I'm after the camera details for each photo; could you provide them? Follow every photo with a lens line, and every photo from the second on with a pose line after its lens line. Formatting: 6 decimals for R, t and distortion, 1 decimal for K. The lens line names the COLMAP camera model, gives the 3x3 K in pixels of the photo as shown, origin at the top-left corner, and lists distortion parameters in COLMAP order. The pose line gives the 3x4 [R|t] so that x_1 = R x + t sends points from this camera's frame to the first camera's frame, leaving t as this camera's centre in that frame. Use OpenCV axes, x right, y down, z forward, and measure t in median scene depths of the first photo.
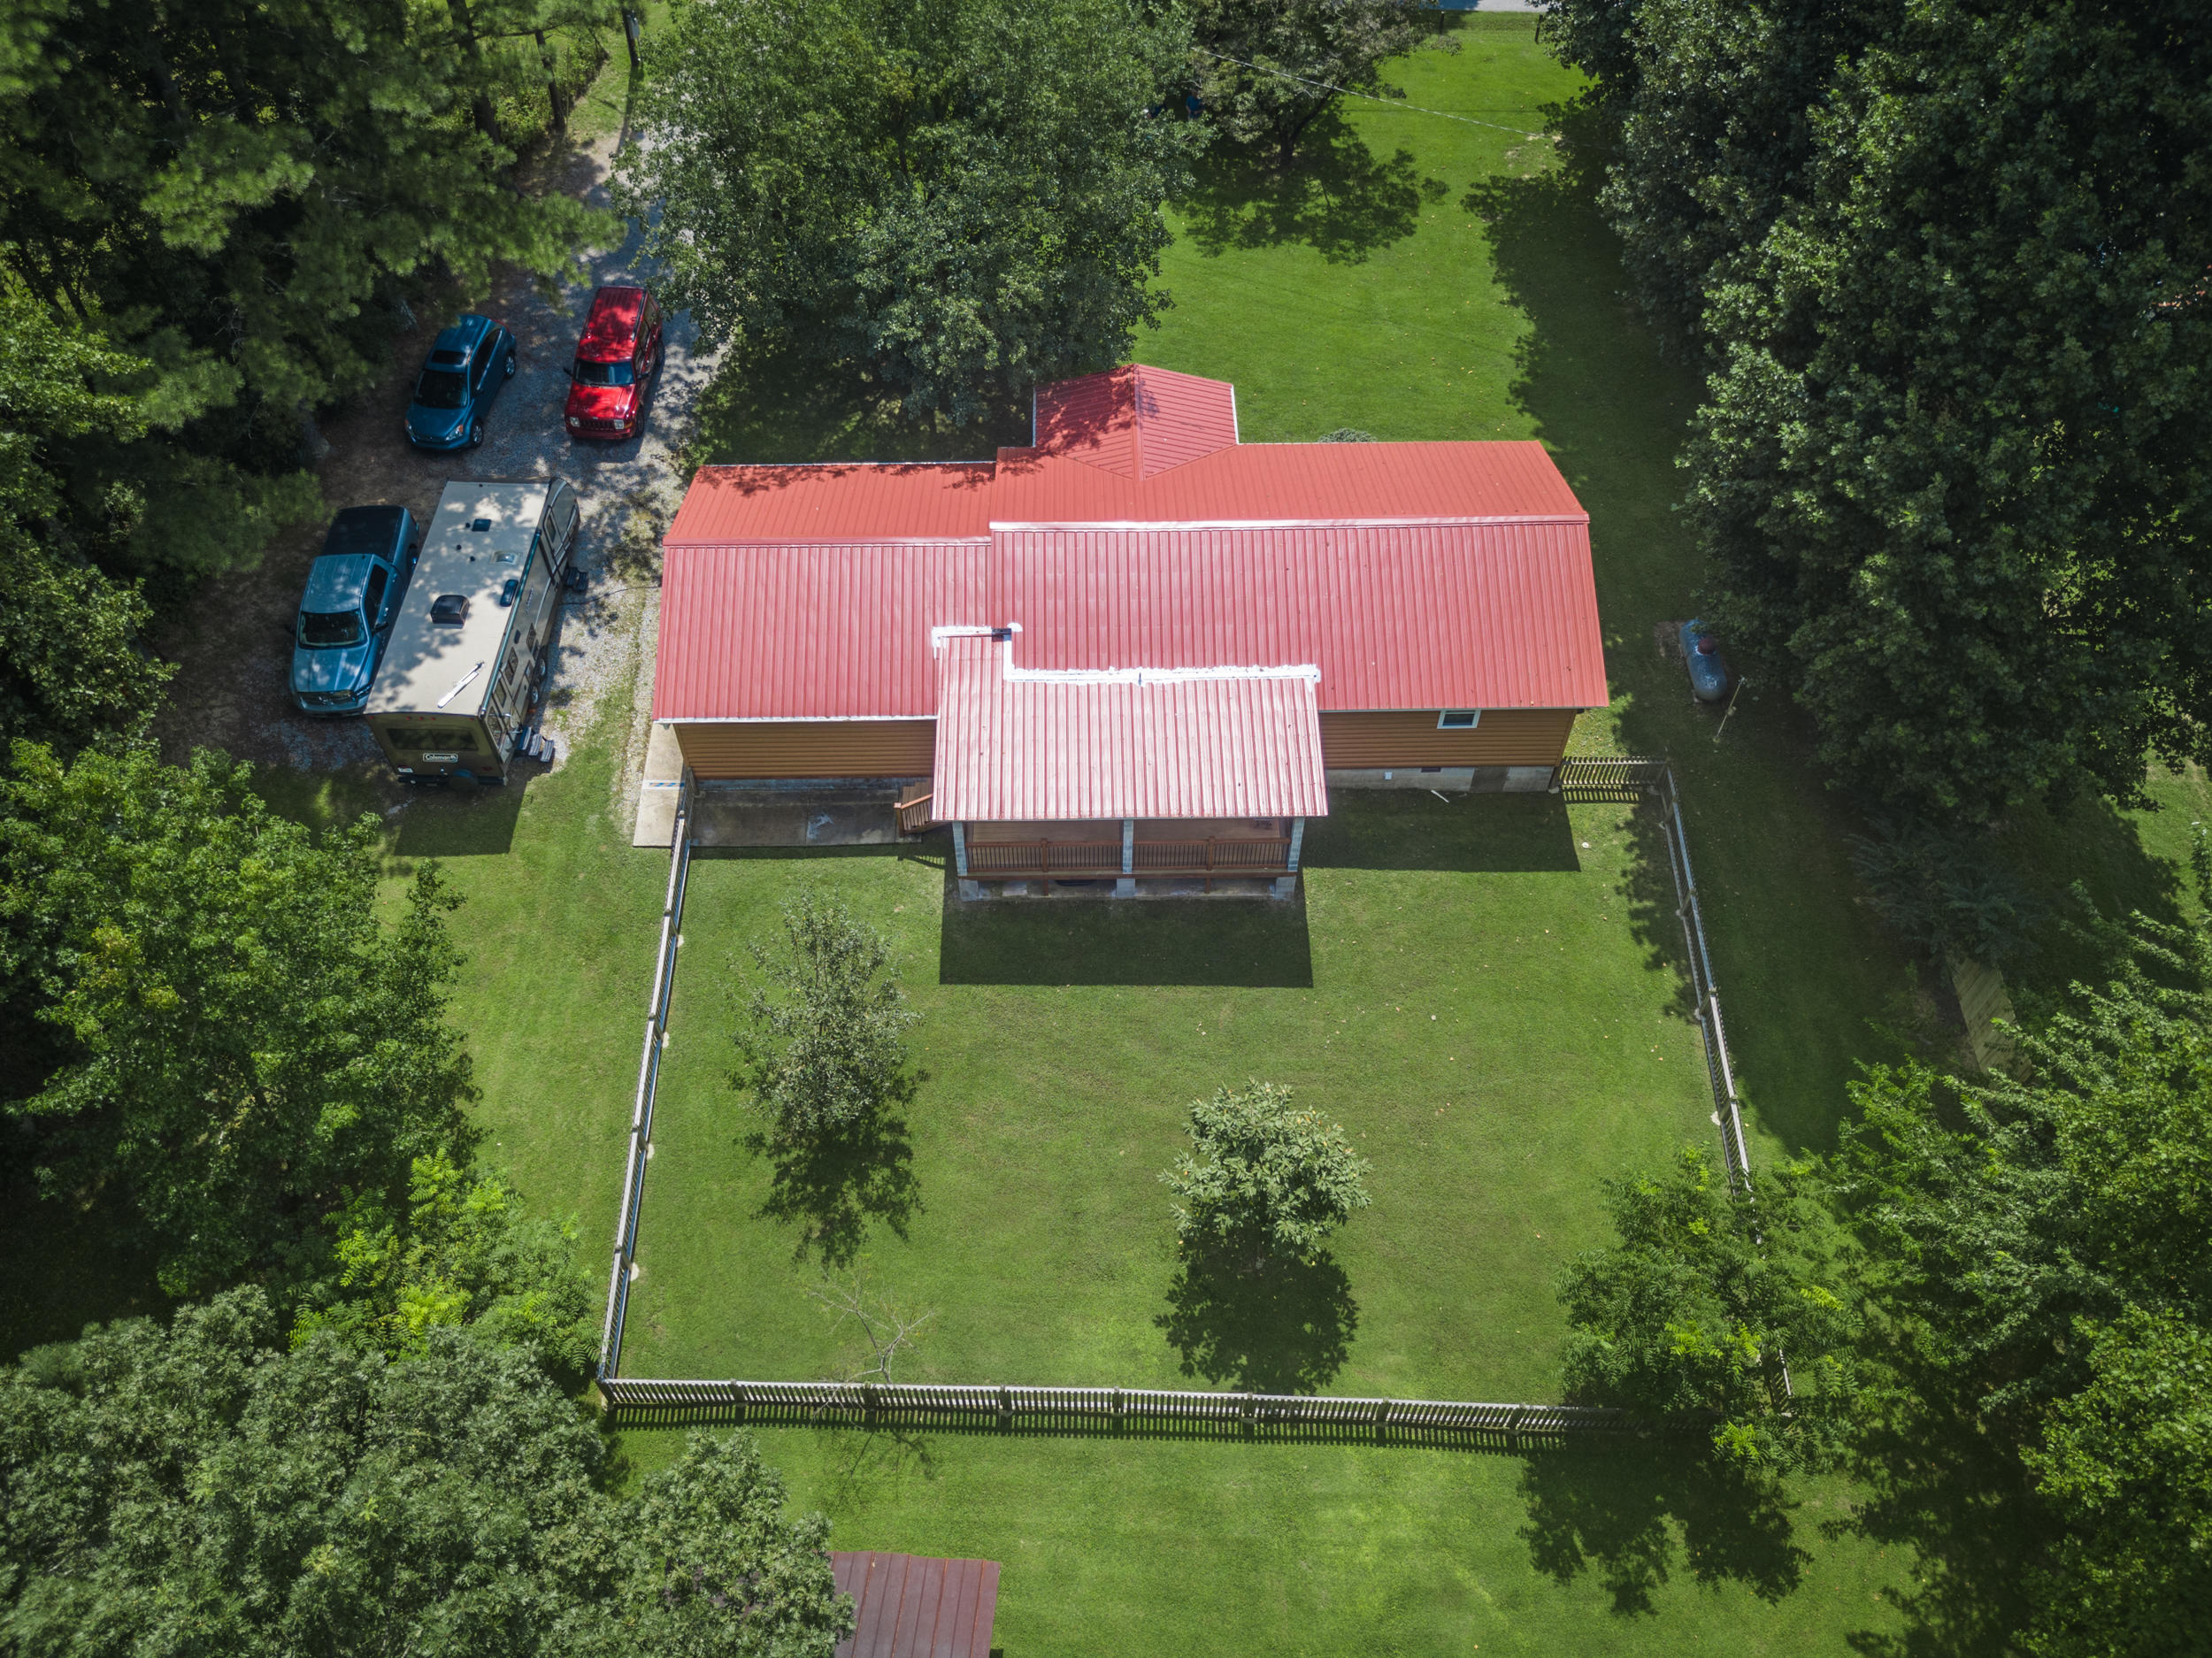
lens RADIAL K [[1681.9, 0, 1106.0], [0, 1681.9, 829.0], [0, 0, 1]] dist [0.031602, -0.061246]
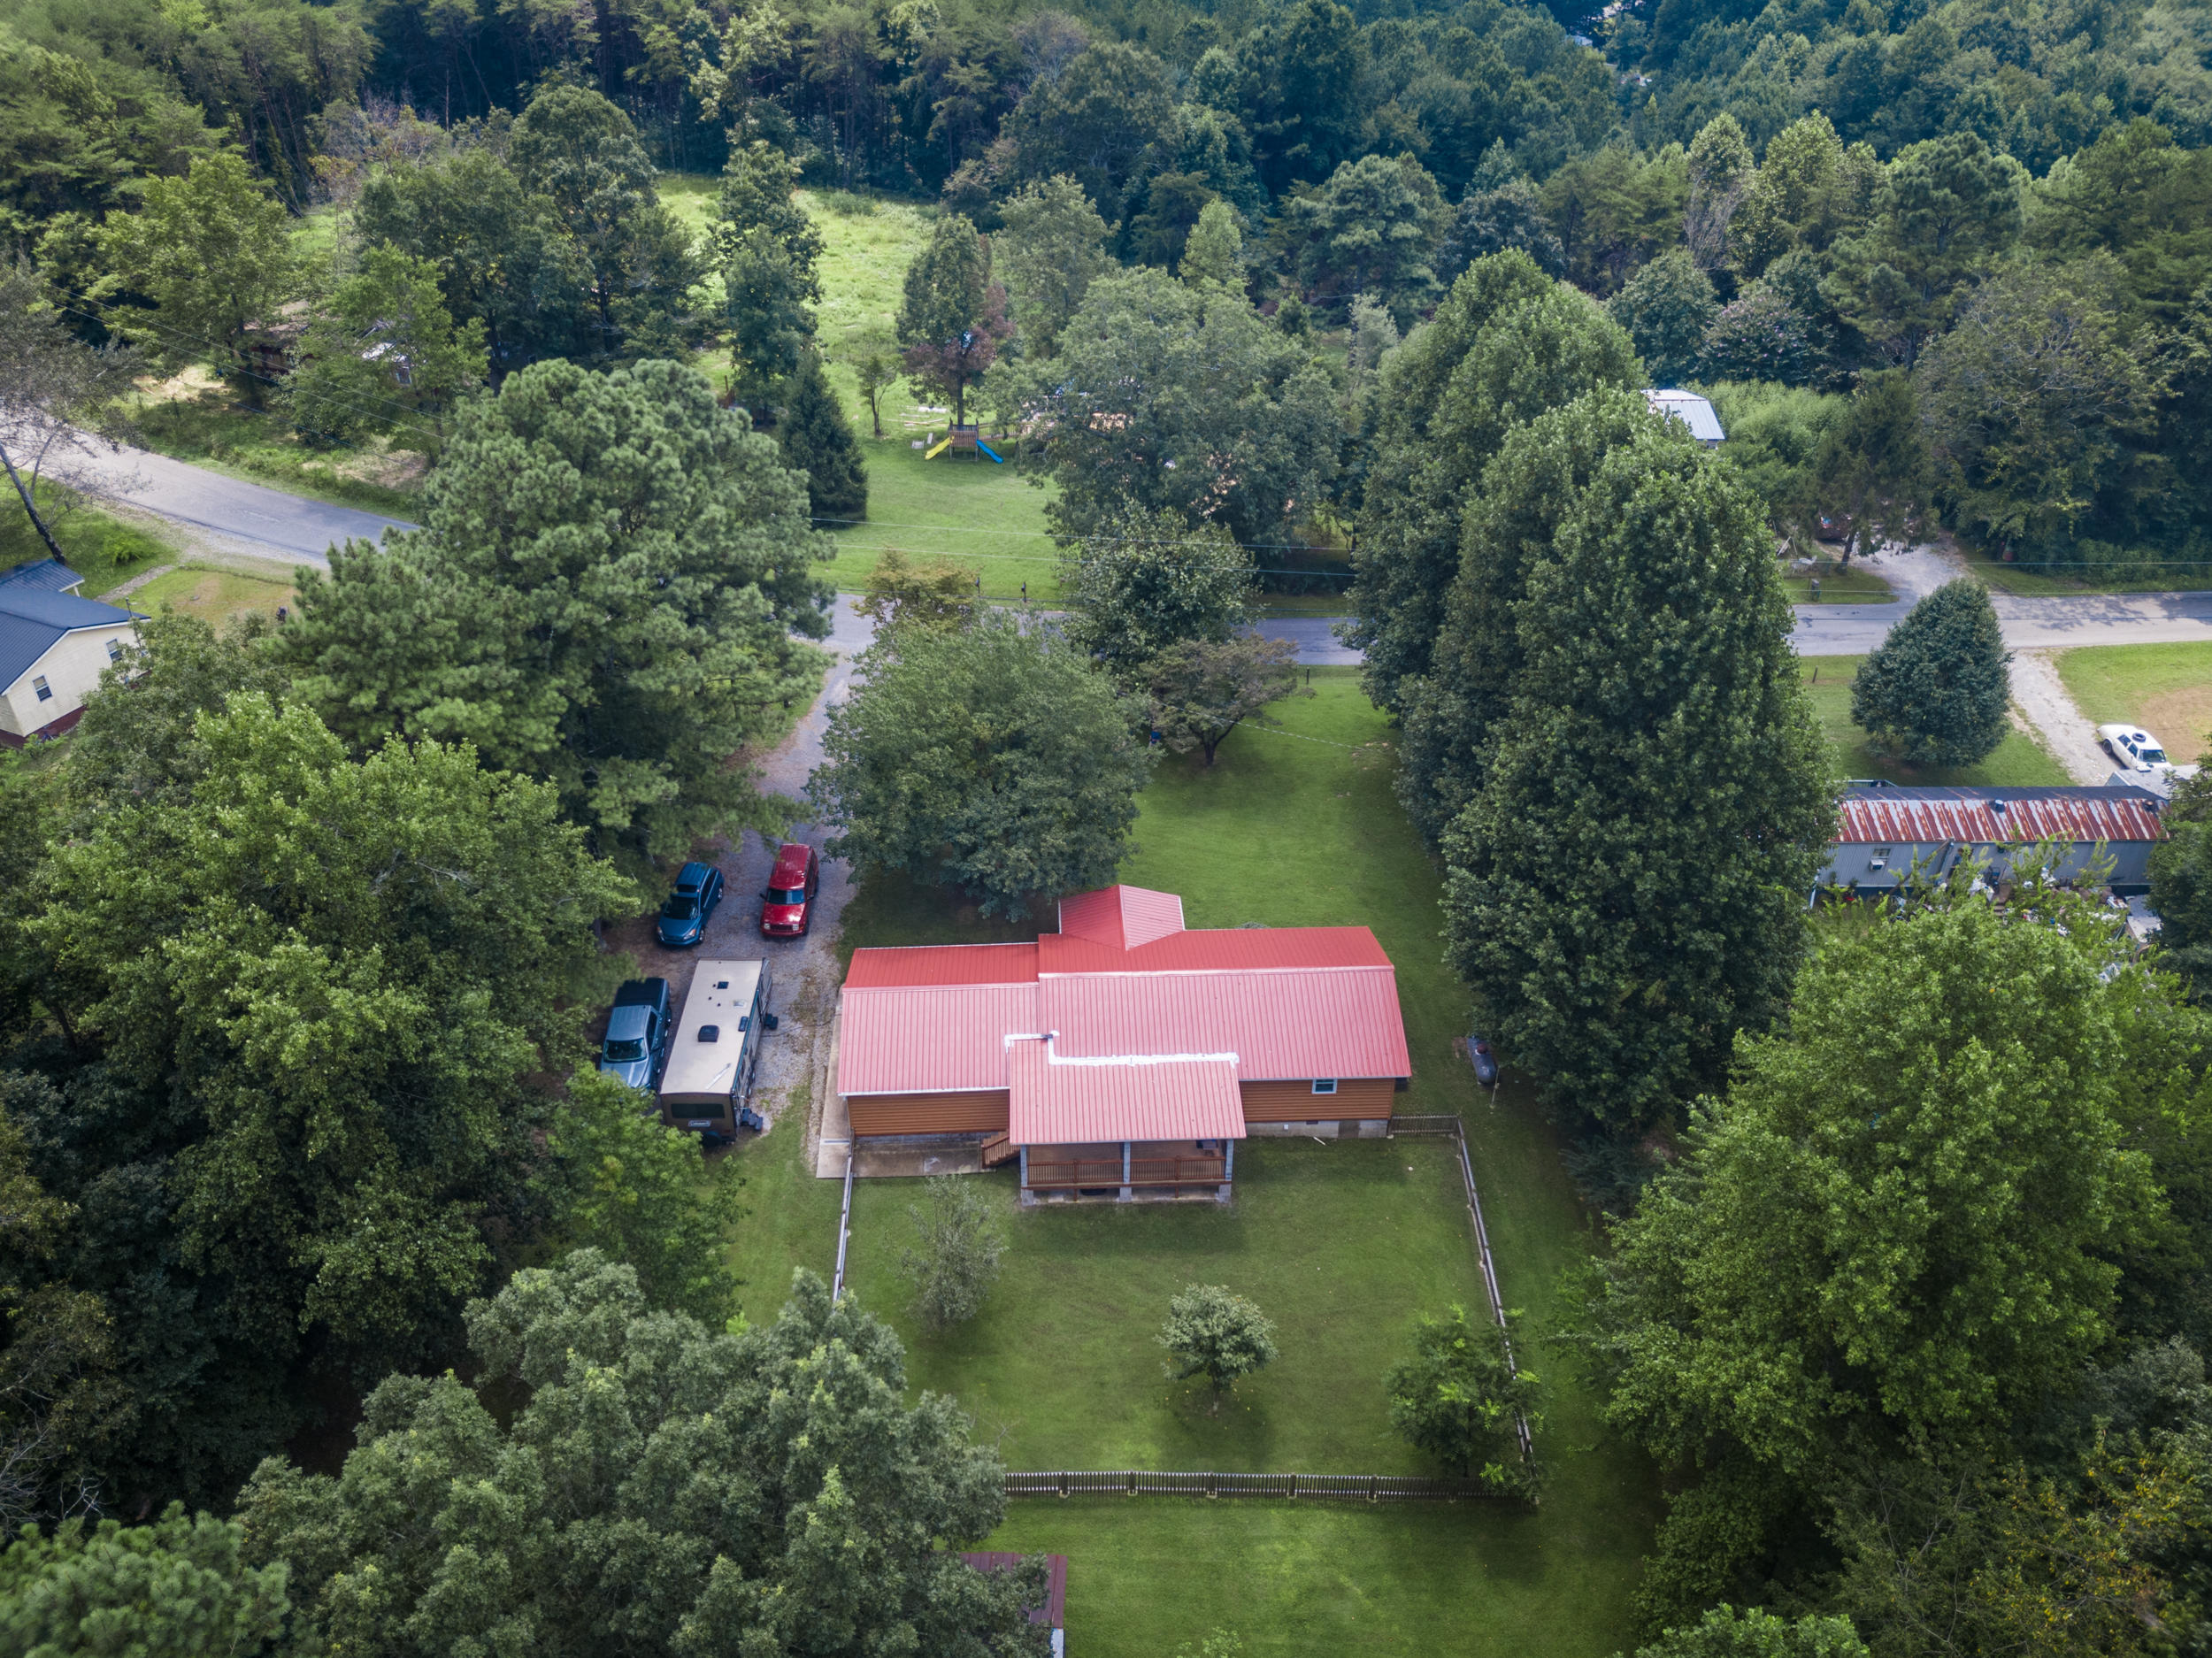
lens RADIAL K [[1681.9, 0, 1106.0], [0, 1681.9, 829.0], [0, 0, 1]] dist [0.031602, -0.061246]
pose [[0.999527, -0.014842, 0.026939, -0.045299], [0.022425, 0.951127, -0.307984, 0.199211], [-0.021052, 0.308443, 0.951010, -0.645976]]
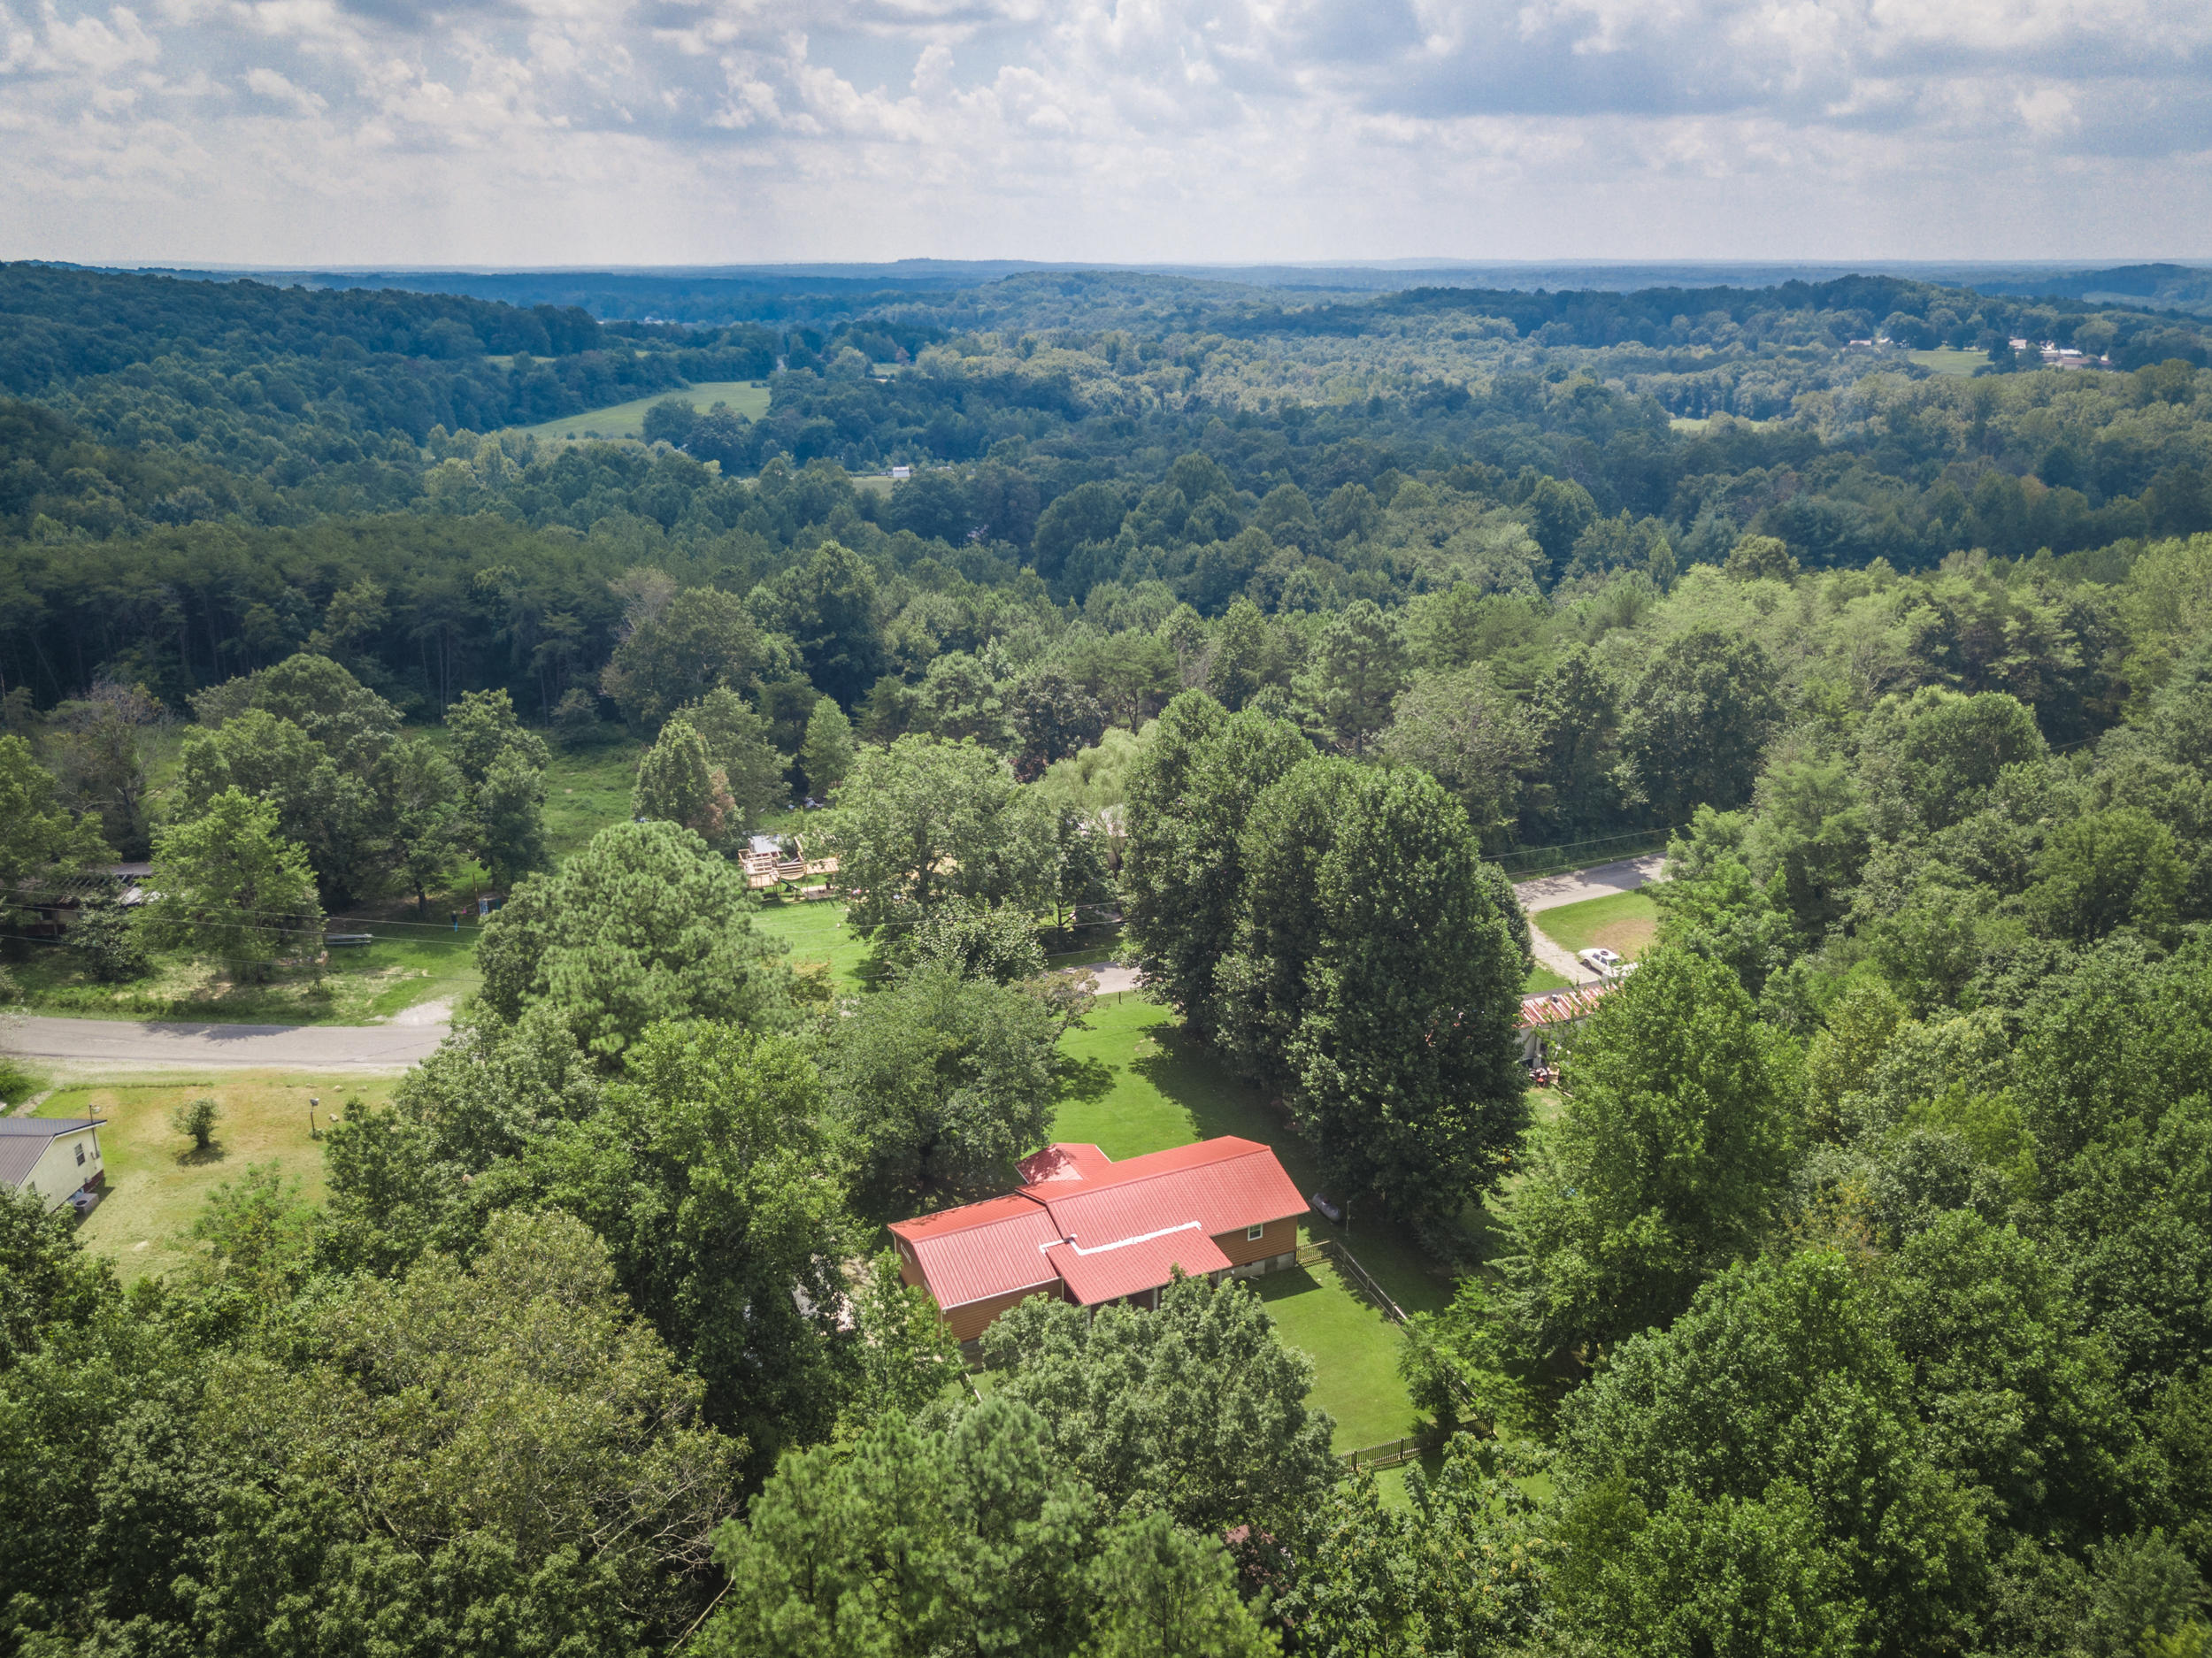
lens RADIAL K [[1681.9, 0, 1106.0], [0, 1681.9, 829.0], [0, 0, 1]] dist [0.031602, -0.061246]
pose [[0.911409, -0.130672, 0.390203, -0.836033], [0.328019, 0.803261, -0.497168, 0.590554], [-0.248469, 0.581117, 0.774962, -1.116772]]
